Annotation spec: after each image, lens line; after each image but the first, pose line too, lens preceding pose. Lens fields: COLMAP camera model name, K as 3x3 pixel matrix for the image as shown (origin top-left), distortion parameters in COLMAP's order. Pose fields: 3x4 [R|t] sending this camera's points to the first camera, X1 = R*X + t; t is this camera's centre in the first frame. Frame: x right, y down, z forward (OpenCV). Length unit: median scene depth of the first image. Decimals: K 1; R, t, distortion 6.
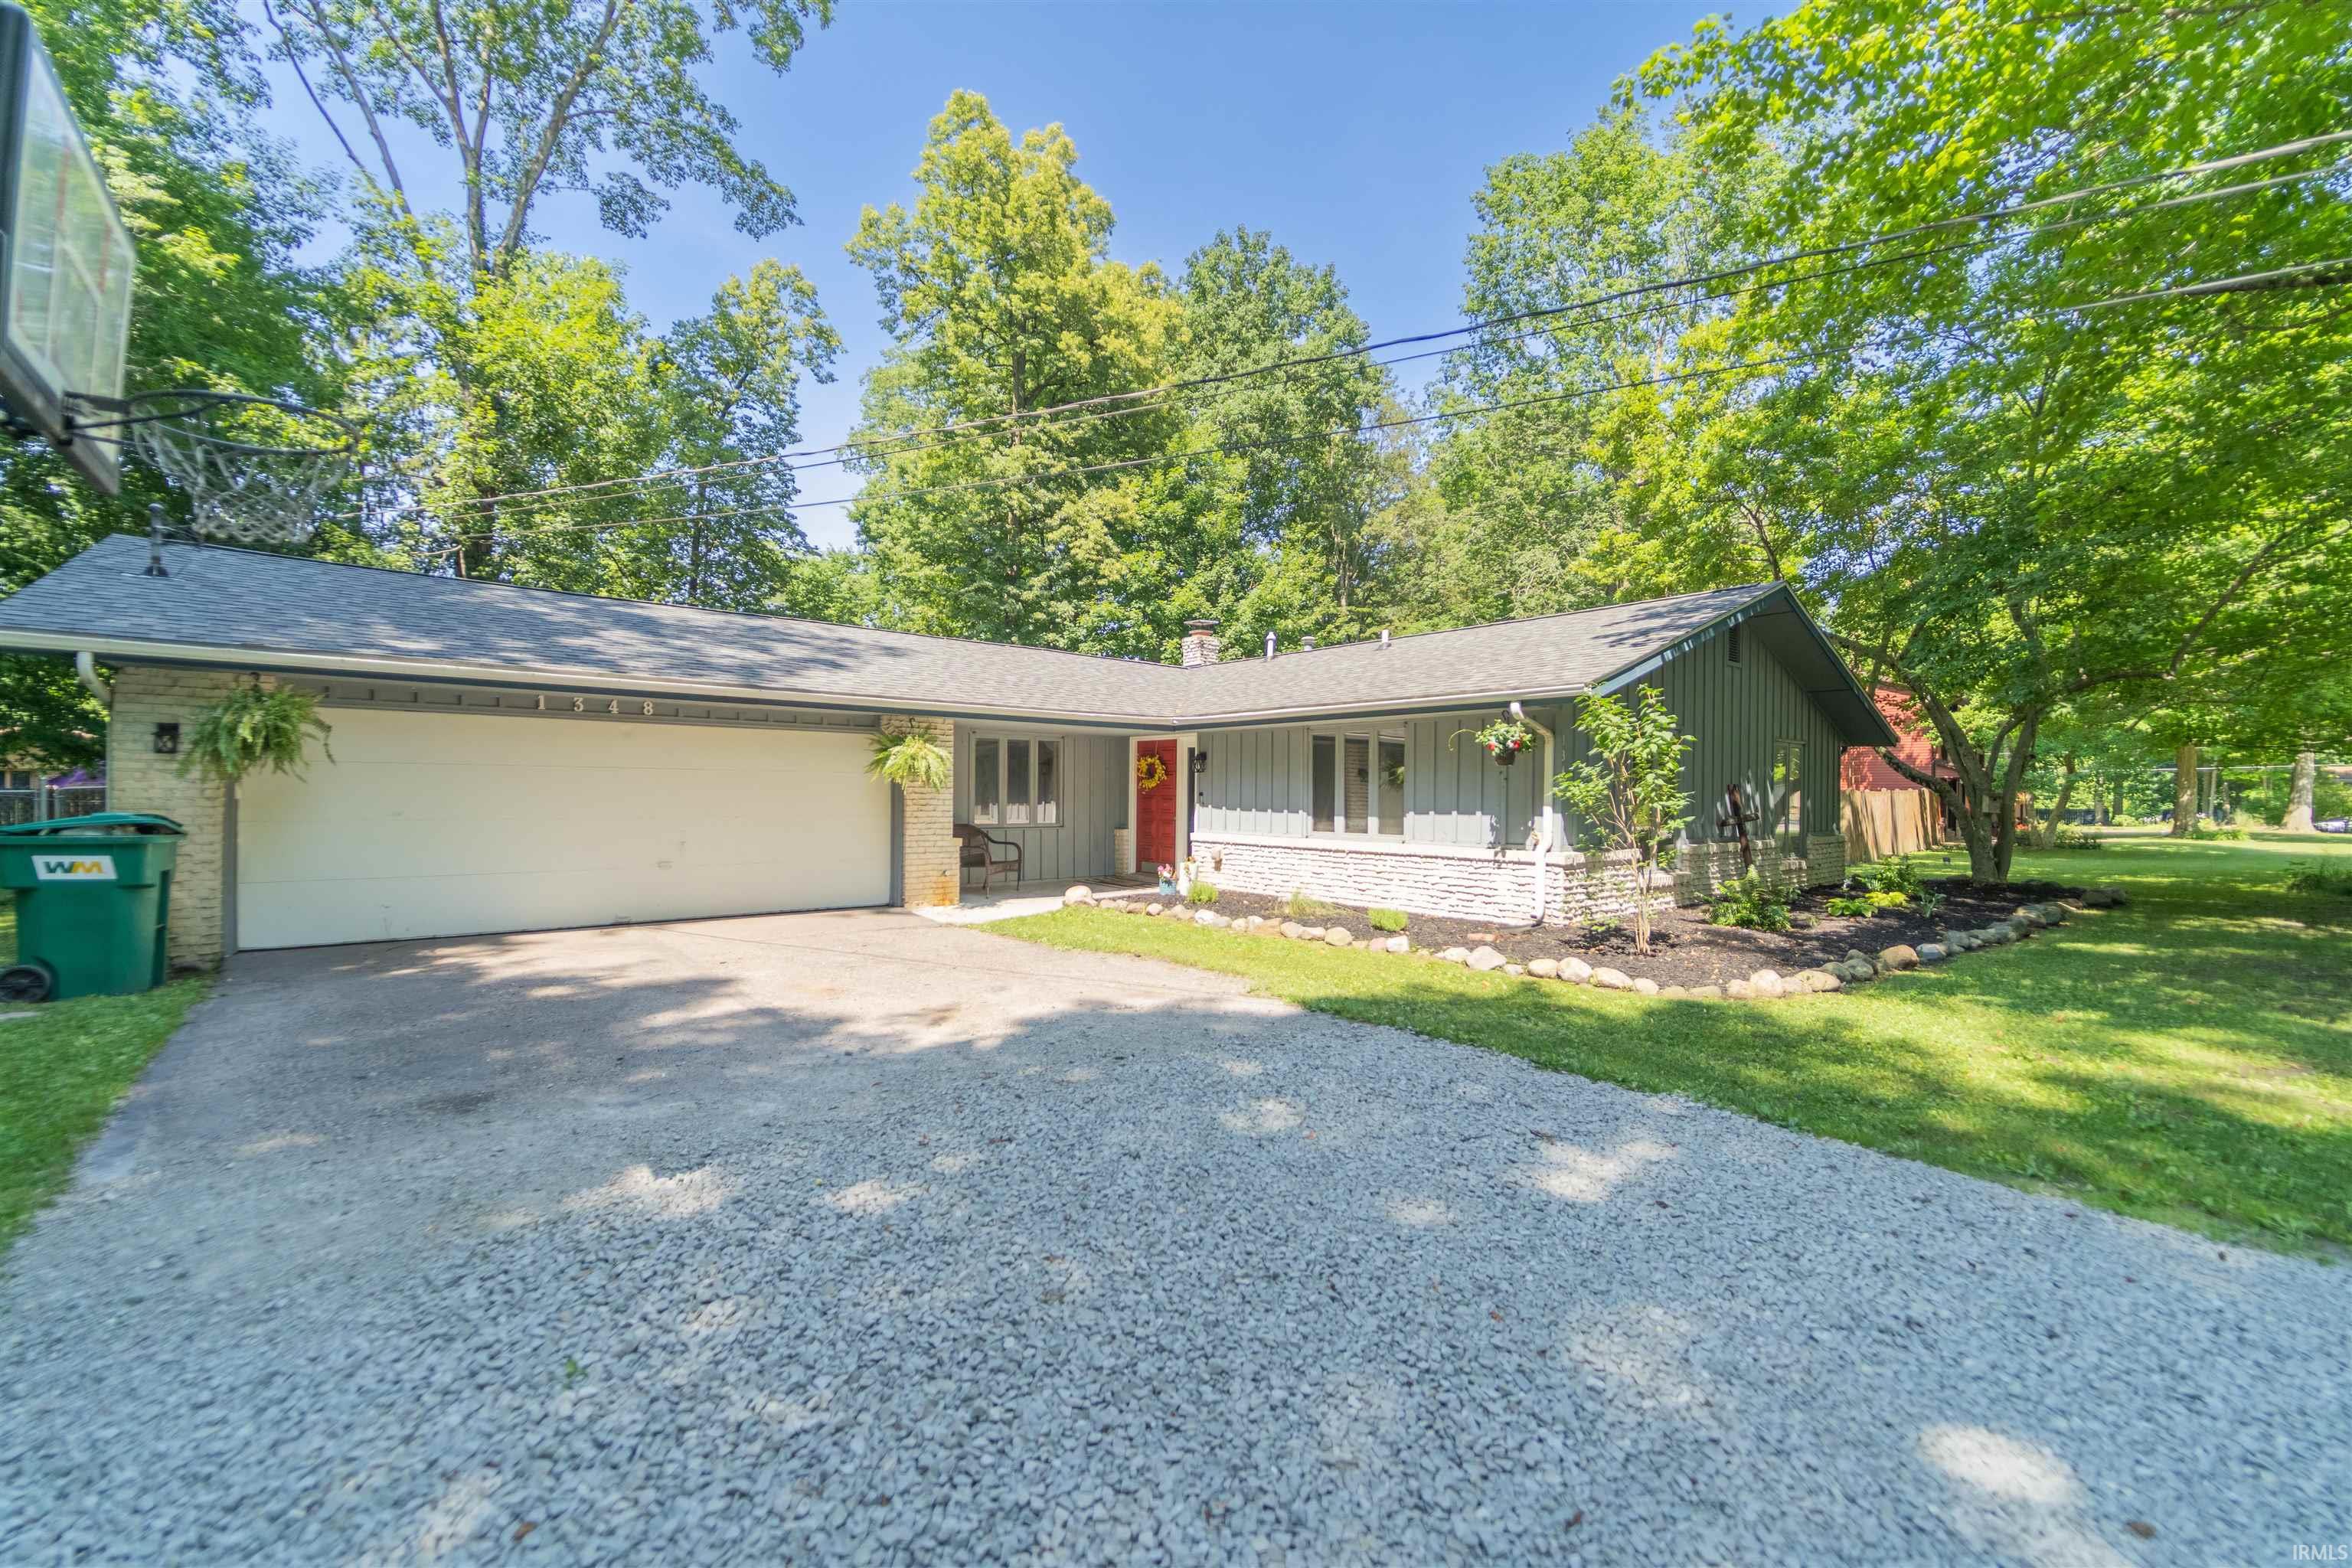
lens RADIAL K [[949.5, 0, 1176.0], [0, 949.5, 784.0], [0, 0, 1]] dist [-0.000158, -0.003020]
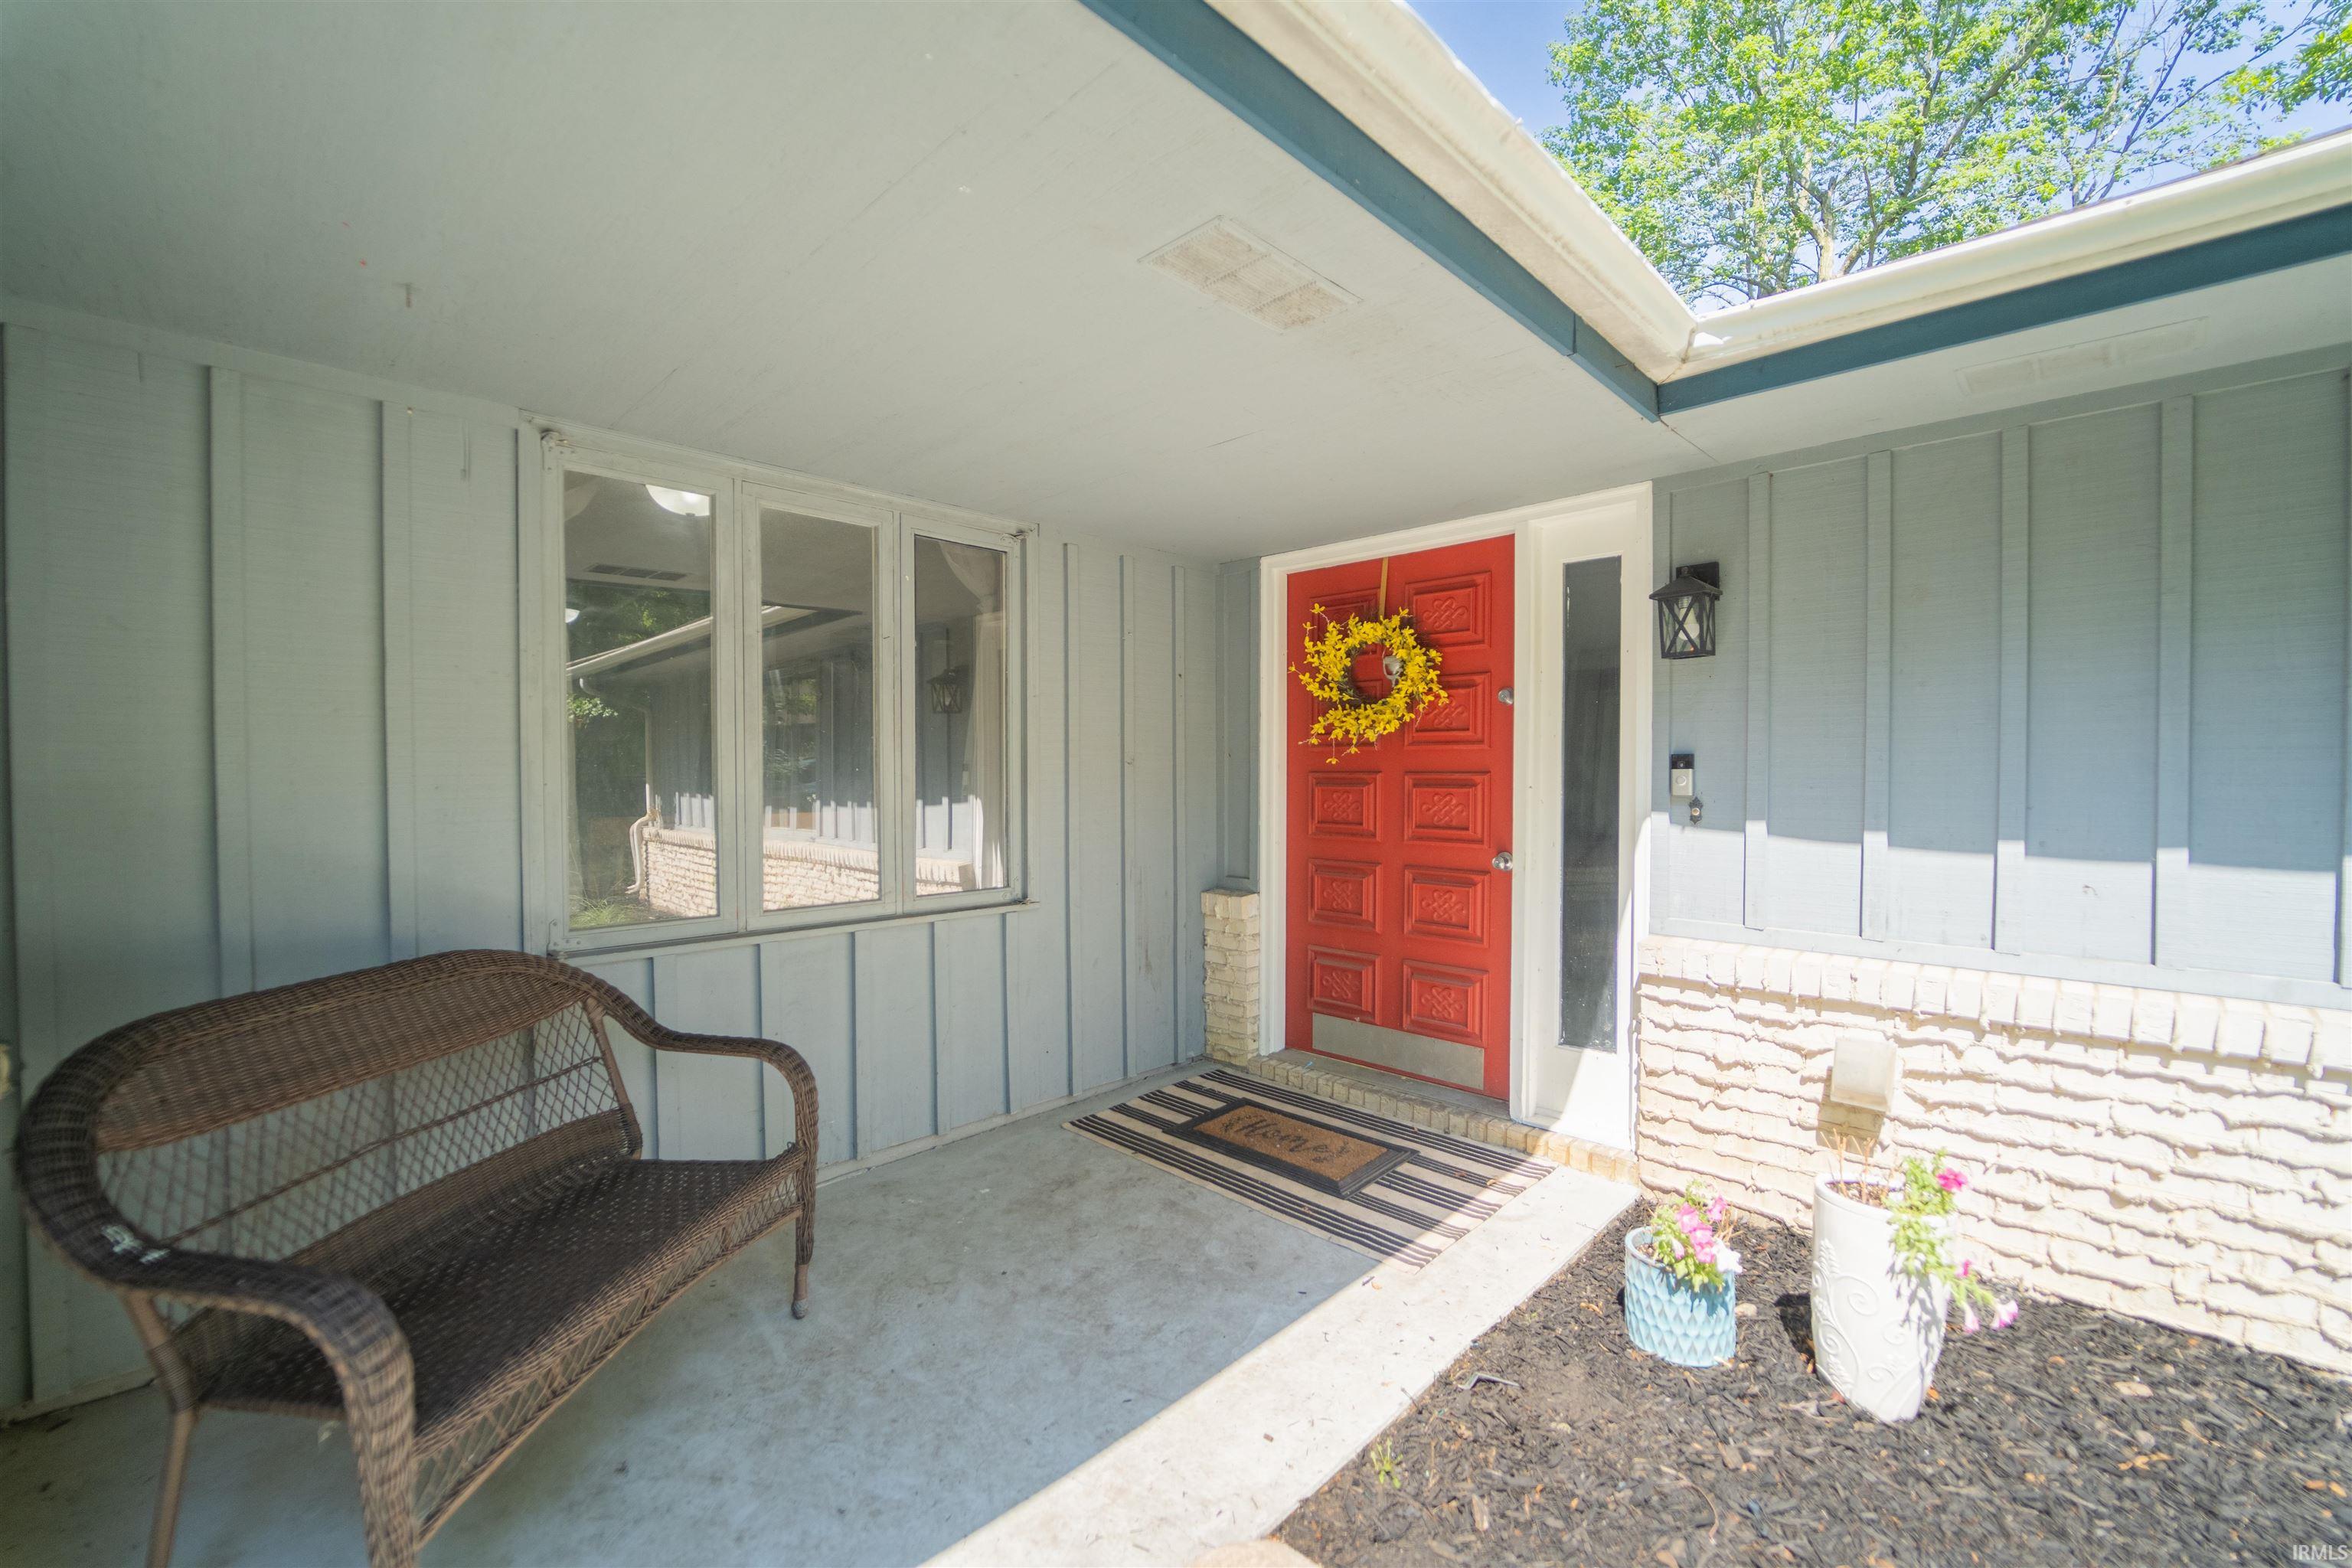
lens RADIAL K [[949.5, 0, 1176.0], [0, 949.5, 784.0], [0, 0, 1]] dist [-0.000158, -0.003020]
pose [[0.994620, -0.004010, 0.103515, -0.034668], [0.000899, 0.999547, 0.030084, 0.002497], [-0.103588, -0.029829, 0.994173, 0.249963]]
